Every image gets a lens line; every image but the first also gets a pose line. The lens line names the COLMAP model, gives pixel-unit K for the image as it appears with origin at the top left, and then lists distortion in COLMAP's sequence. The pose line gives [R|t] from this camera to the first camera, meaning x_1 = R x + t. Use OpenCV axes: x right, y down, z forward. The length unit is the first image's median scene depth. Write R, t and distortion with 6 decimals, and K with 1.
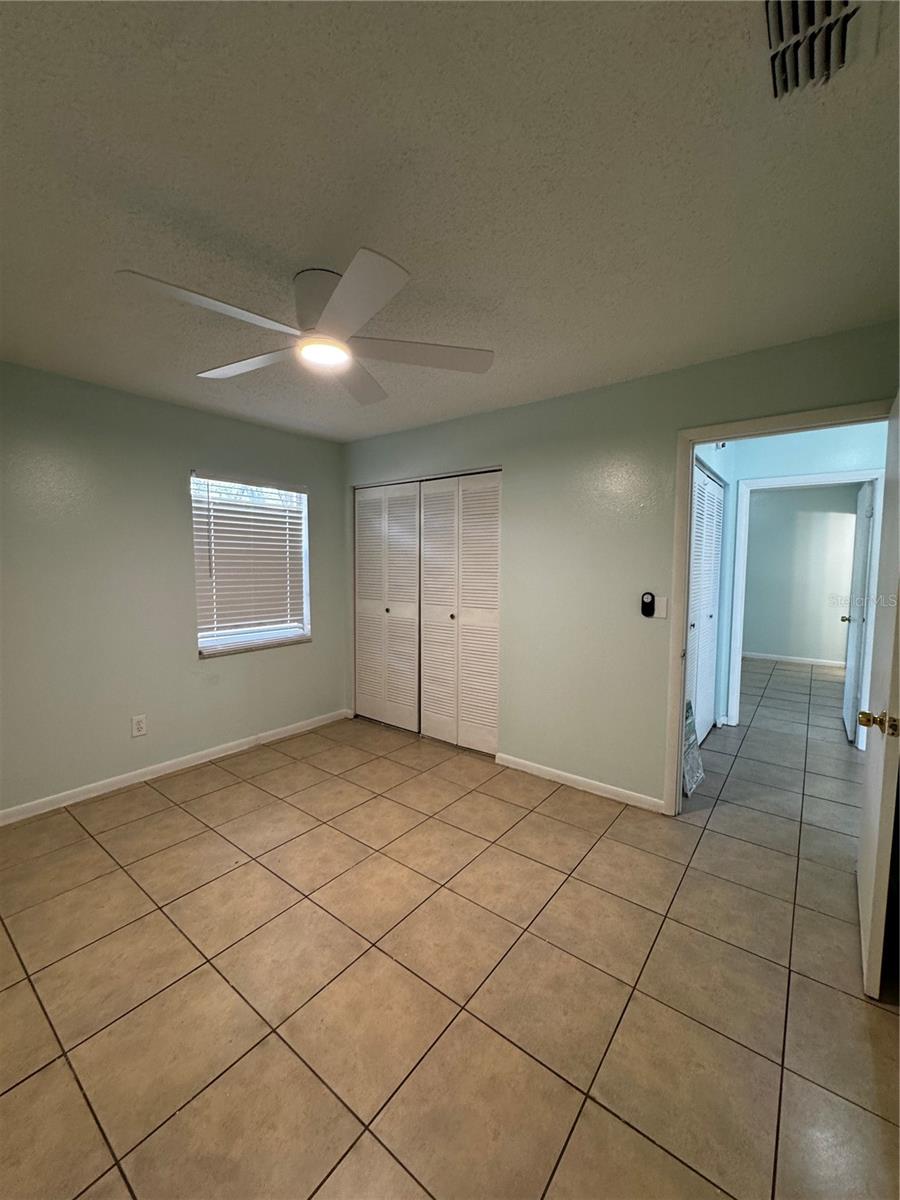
lens RADIAL K [[482.2, 0, 453.4], [0, 482.2, 601.0], [0, 0, 1]] dist [0.000430, 0.000511]
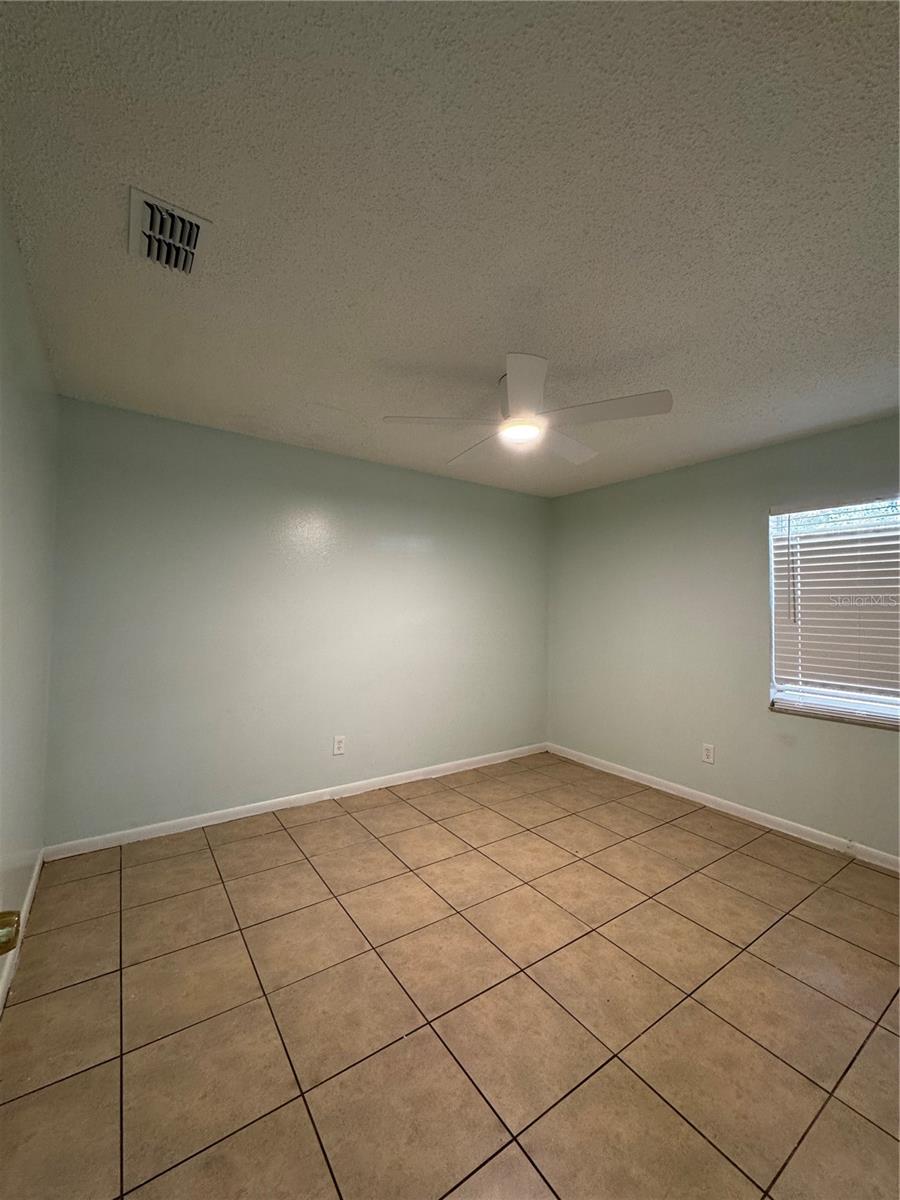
lens RADIAL K [[482.2, 0, 449.7], [0, 482.2, 599.8], [0, 0, 1]] dist [0.000430, 0.000511]
pose [[-0.313772, -0.030736, -0.949001, 0.599795], [-0.092043, 0.995753, -0.001817, -0.034942], [0.945027, 0.086779, -0.315268, 0.771950]]
